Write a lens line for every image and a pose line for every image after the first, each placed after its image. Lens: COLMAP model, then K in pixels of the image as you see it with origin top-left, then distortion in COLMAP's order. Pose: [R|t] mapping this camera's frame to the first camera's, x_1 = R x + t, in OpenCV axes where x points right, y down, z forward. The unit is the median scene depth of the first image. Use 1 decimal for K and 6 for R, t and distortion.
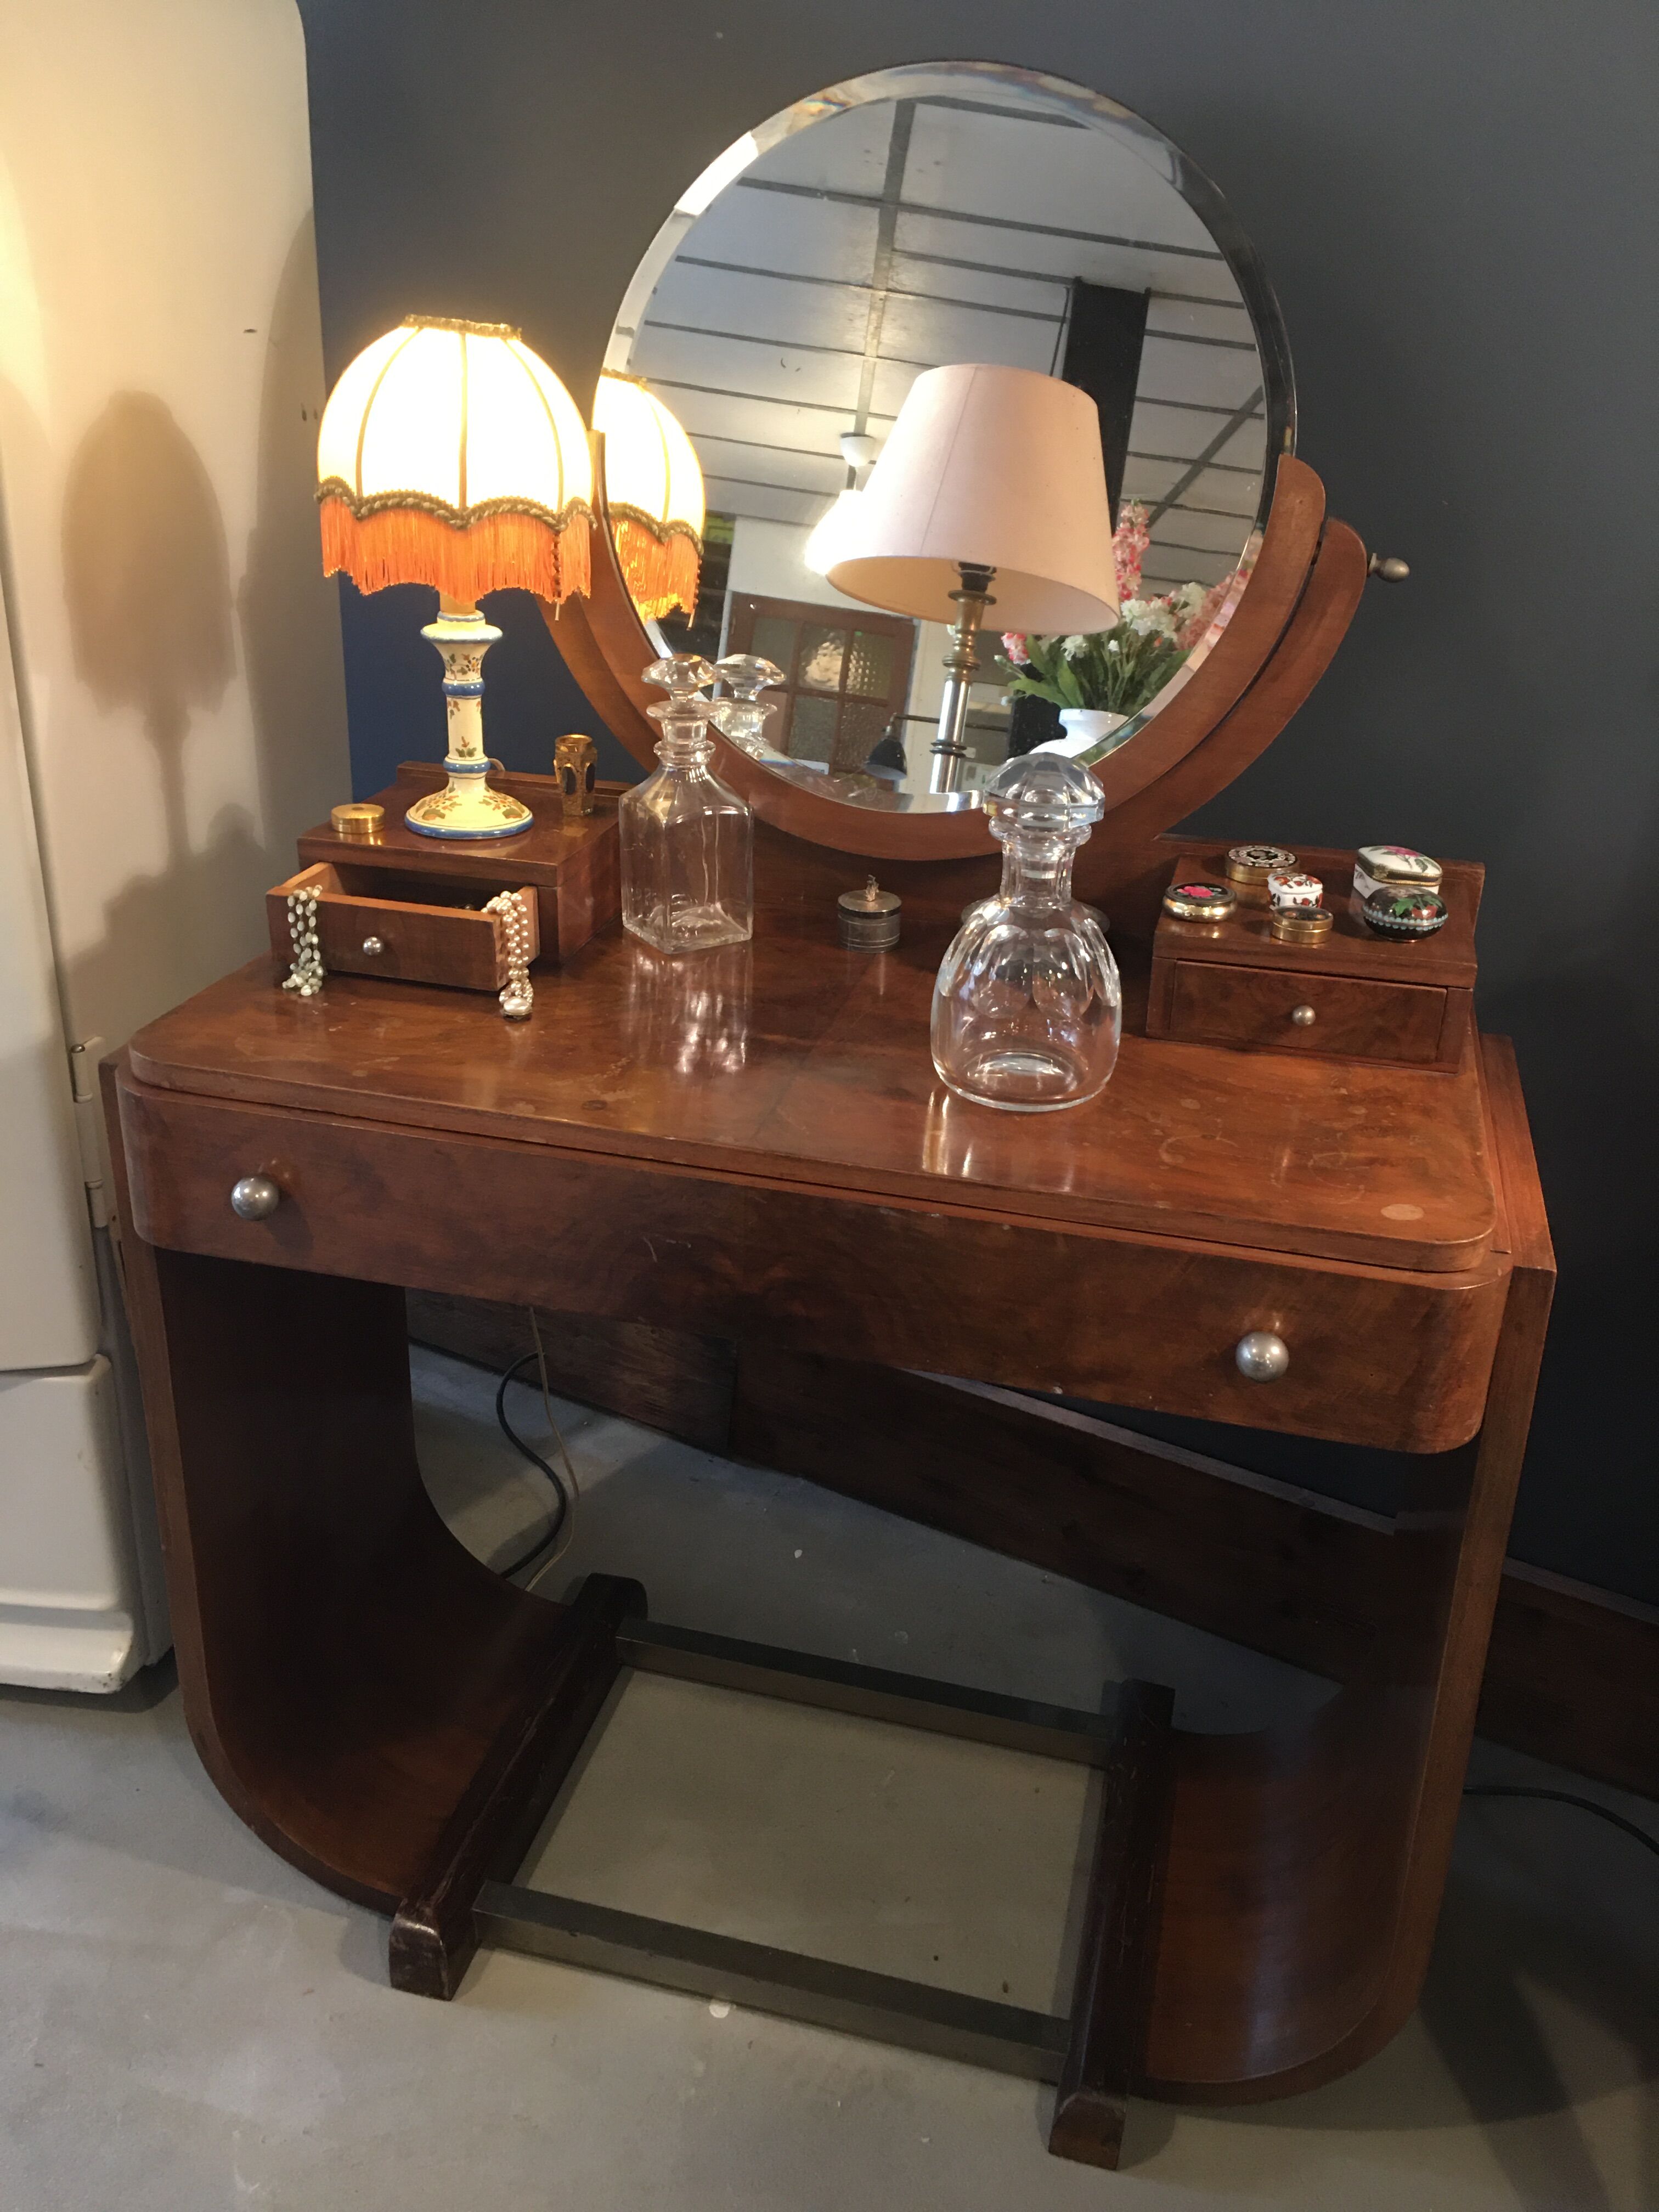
lens RADIAL K [[1885.9, 0, 825.2], [0, 1885.9, 1084.1], [0, 0, 1]] dist [0.089172, -0.127484]
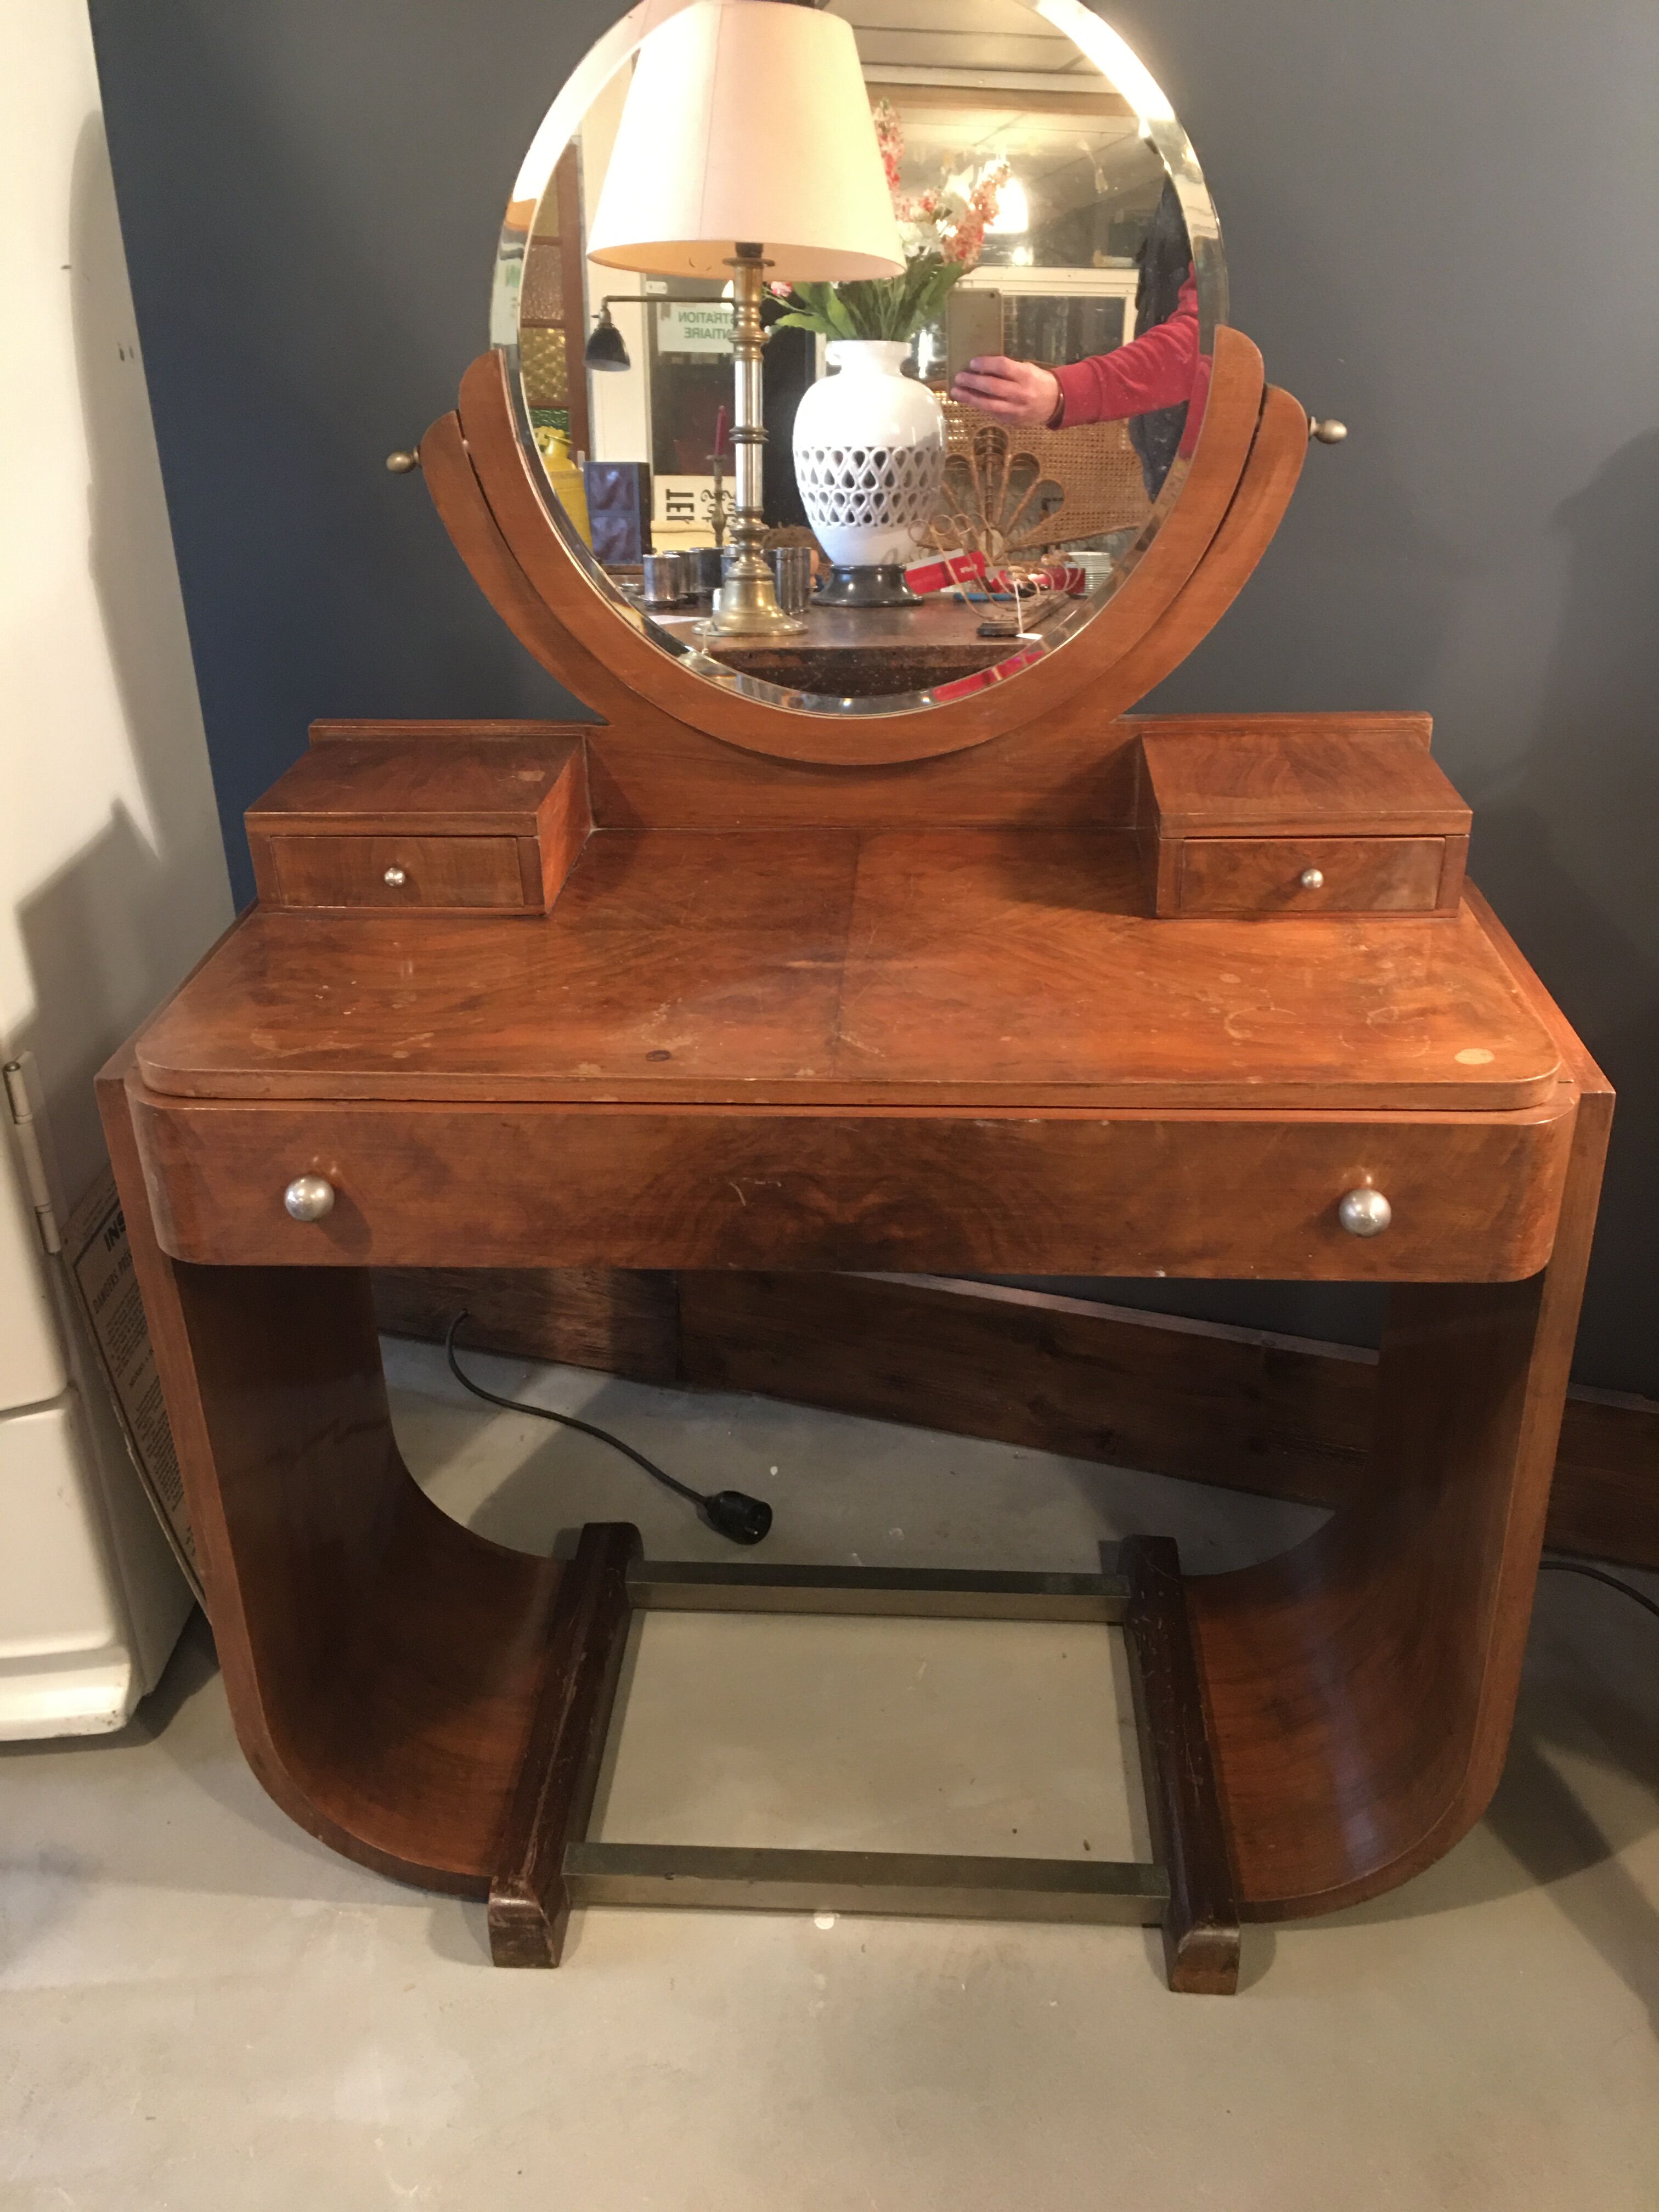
lens RADIAL K [[1885.9, 0, 828.8], [0, 1885.9, 1085.3], [0, 0, 1]] dist [0.089172, -0.127484]
pose [[0.979685, -0.132202, 0.150795, -0.162192], [0.123775, 0.990244, 0.064002, -0.022171], [-0.157785, -0.044037, 0.986491, 0.021088]]
